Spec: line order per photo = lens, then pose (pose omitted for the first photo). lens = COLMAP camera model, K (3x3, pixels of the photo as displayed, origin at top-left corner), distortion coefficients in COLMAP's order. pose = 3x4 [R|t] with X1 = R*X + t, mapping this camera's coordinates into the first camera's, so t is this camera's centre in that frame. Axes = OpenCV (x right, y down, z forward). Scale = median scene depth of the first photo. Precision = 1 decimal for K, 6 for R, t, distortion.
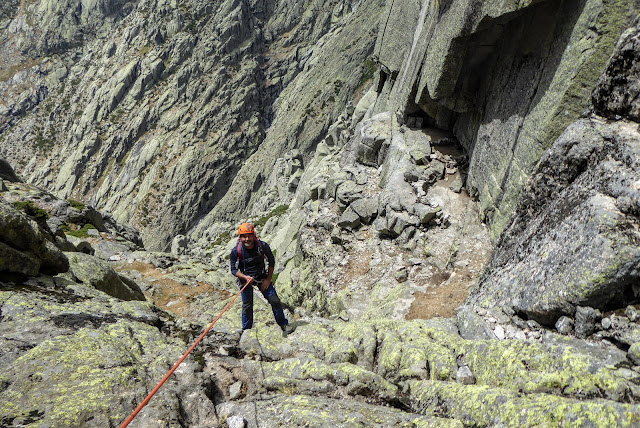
lens RADIAL K [[467.8, 0, 328.1], [0, 467.8, 206.3], [0, 0, 1]] dist [-0.004417, -0.002430]
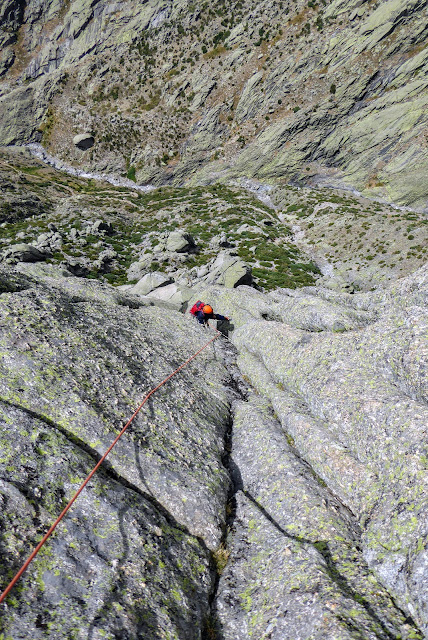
lens RADIAL K [[464.5, 0, 217.3], [0, 464.5, 330.8], [0, 0, 1]] dist [-0.004413, -0.000776]
pose [[0.710902, 0.650632, -0.267014, -0.237192], [-0.475434, 0.724366, 0.499257, 0.047901], [0.518248, -0.227975, 0.824285, 0.167444]]
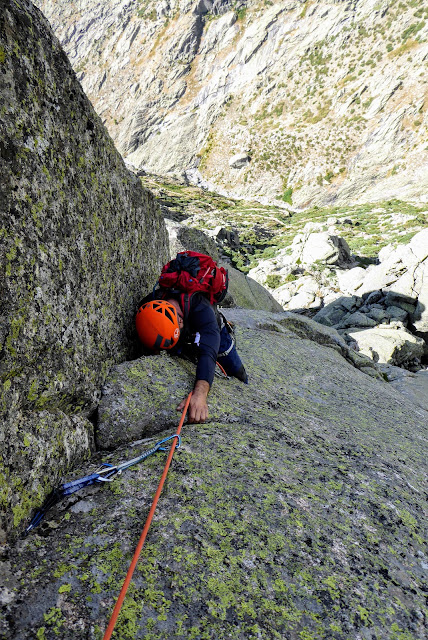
lens RADIAL K [[470.9, 0, 214.0], [0, 470.9, 320.0], [0, 0, 1]] dist [0.006227, -0.009575]
pose [[0.503982, 0.666518, -0.549323, -0.285551], [-0.370651, 0.741360, 0.559467, 0.117581], [0.780141, -0.078354, 0.620678, 0.295166]]
